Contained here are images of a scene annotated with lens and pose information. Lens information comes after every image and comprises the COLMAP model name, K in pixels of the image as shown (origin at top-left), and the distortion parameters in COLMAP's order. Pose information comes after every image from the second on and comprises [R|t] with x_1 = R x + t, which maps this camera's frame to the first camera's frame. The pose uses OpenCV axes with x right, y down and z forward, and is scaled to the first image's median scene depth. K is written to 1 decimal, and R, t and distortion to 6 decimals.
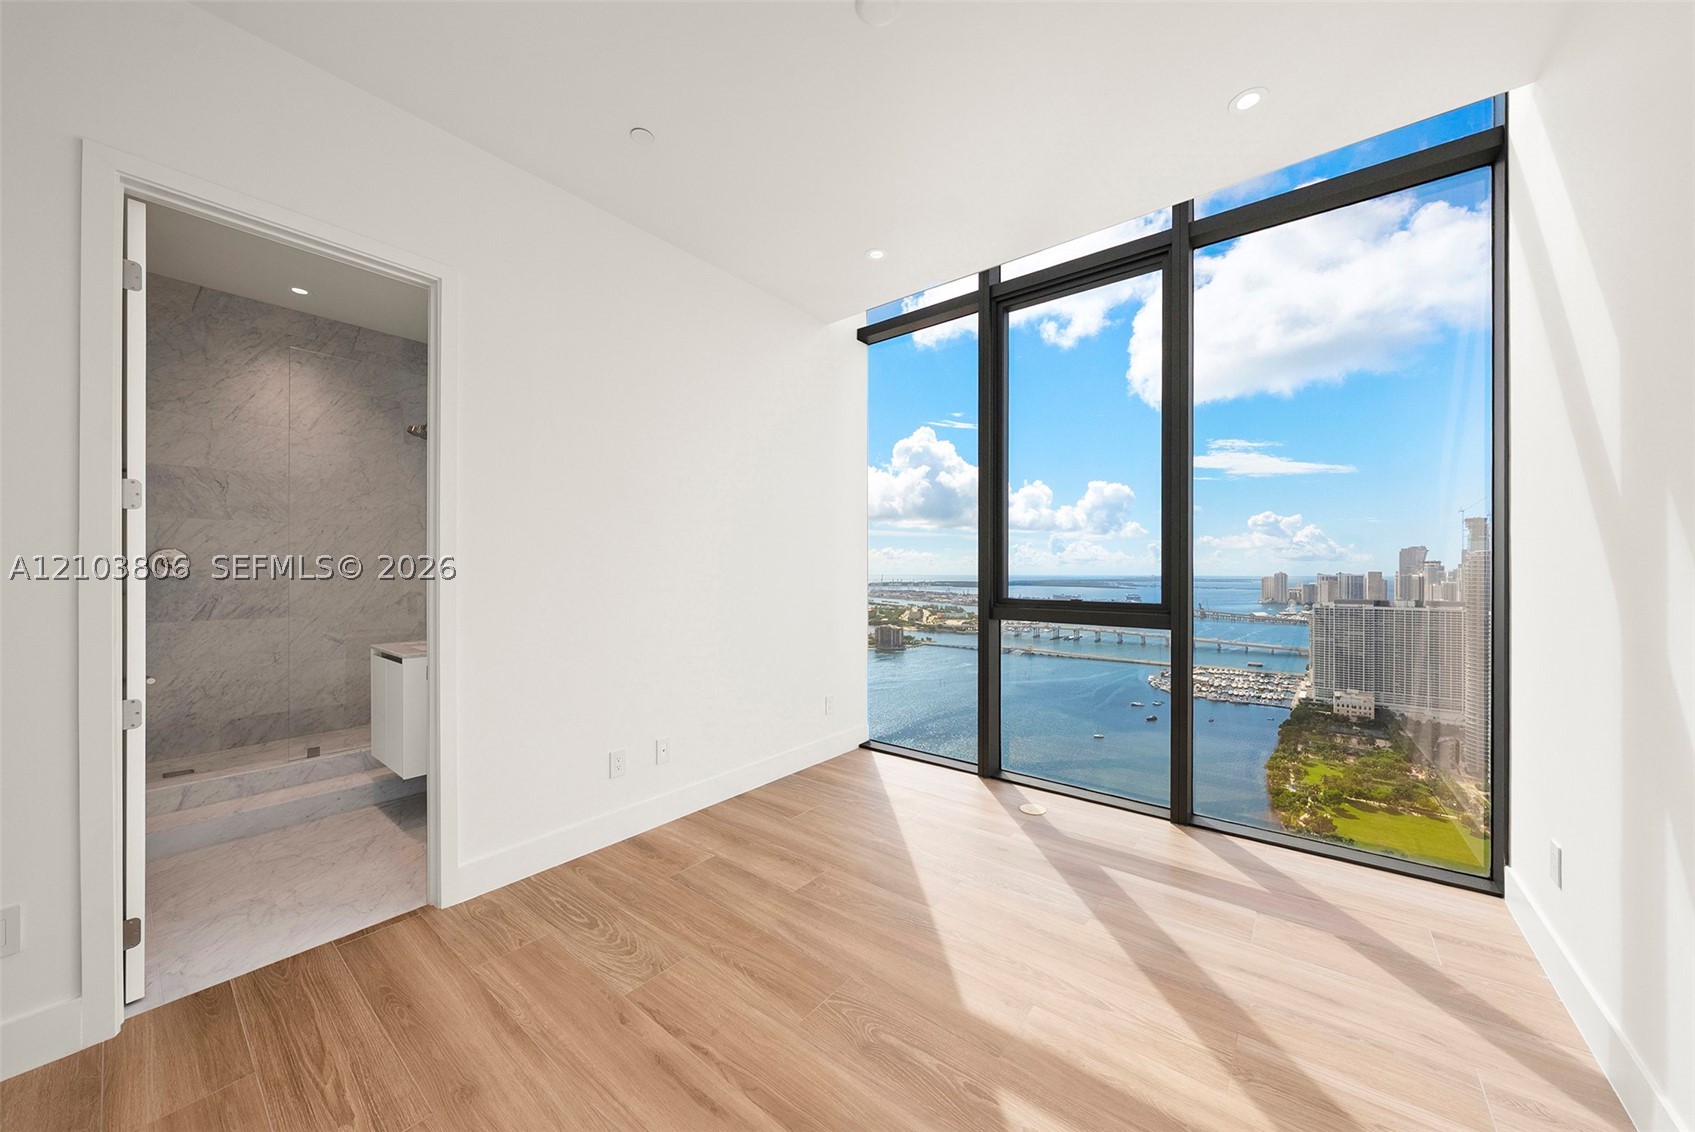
lens RADIAL K [[584.1, 0, 847.6], [0, 584.1, 572.1], [0, 0, 1]] dist [-0.000133, 0.000458]
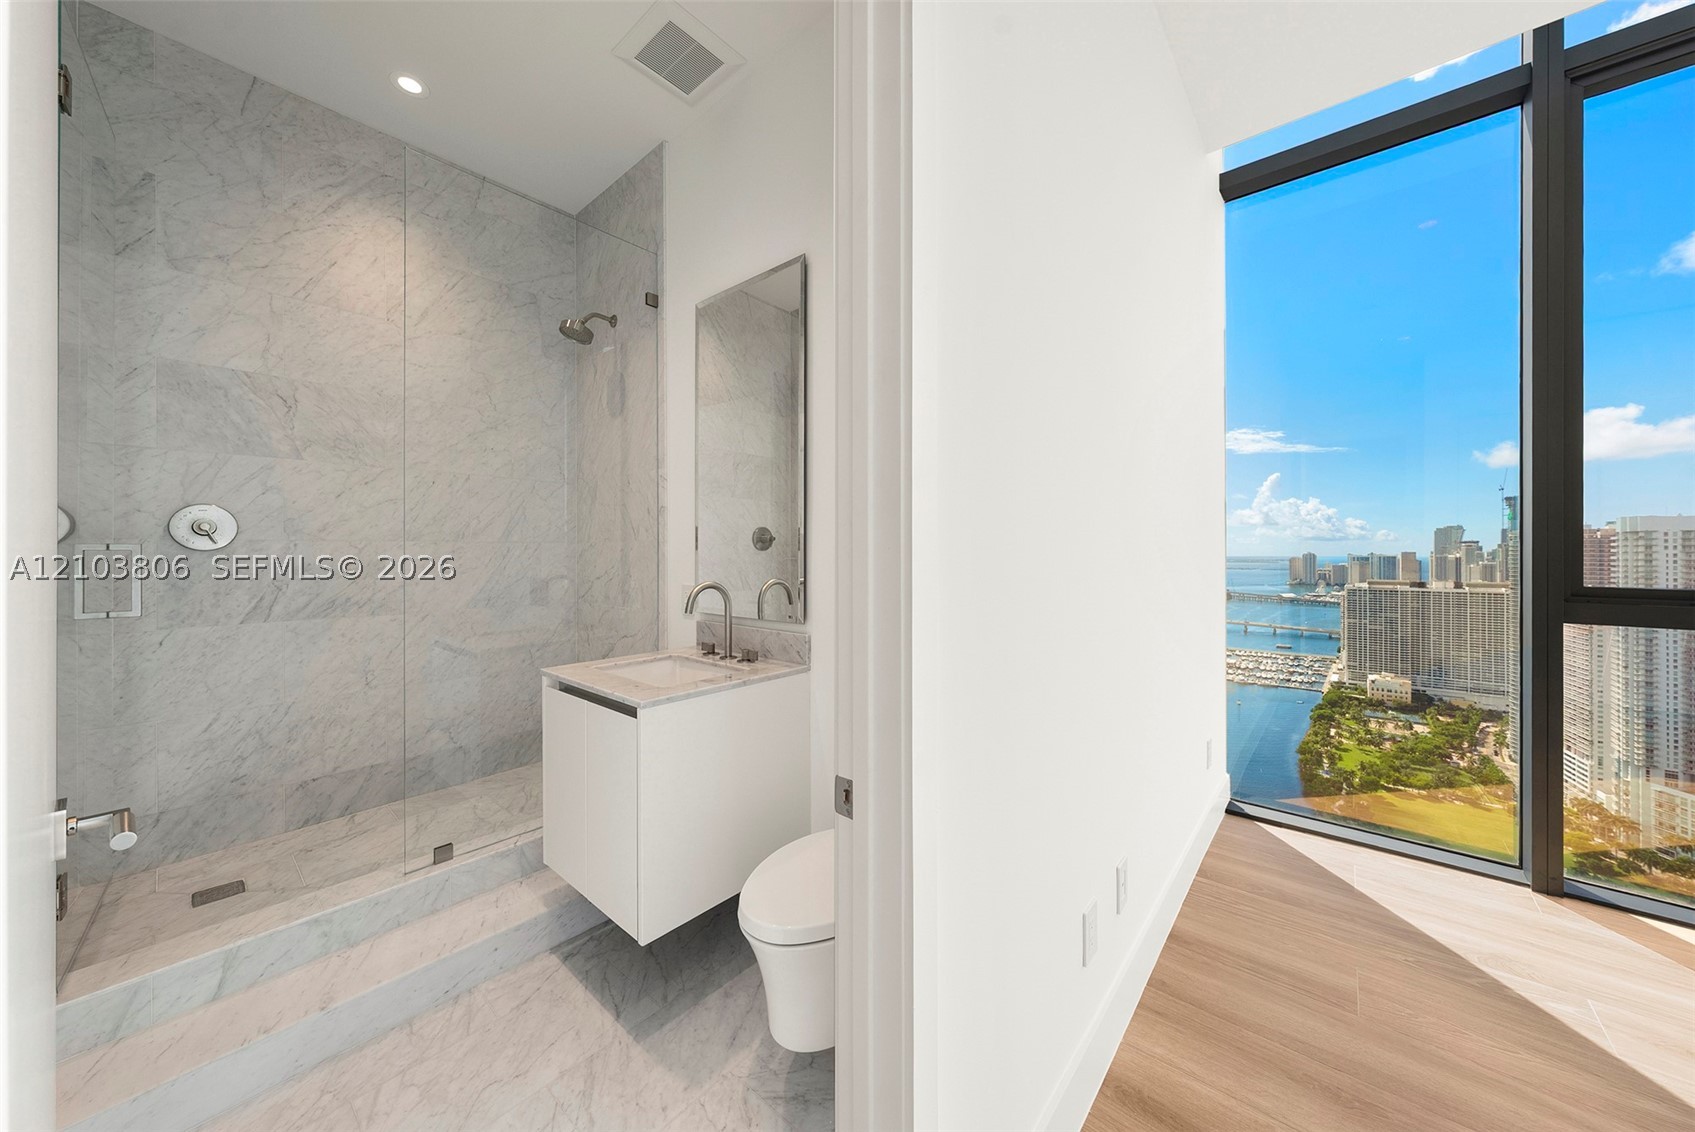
lens RADIAL K [[584.1, 0, 854.3], [0, 584.1, 553.1], [0, 0, 1]] dist [-0.000133, 0.000458]
pose [[0.999456, -0.000788, -0.032965, -0.446409], [0.000783, 1.000000, -0.000158, 0.010217], [0.032965, 0.000132, 0.999457, 0.397825]]
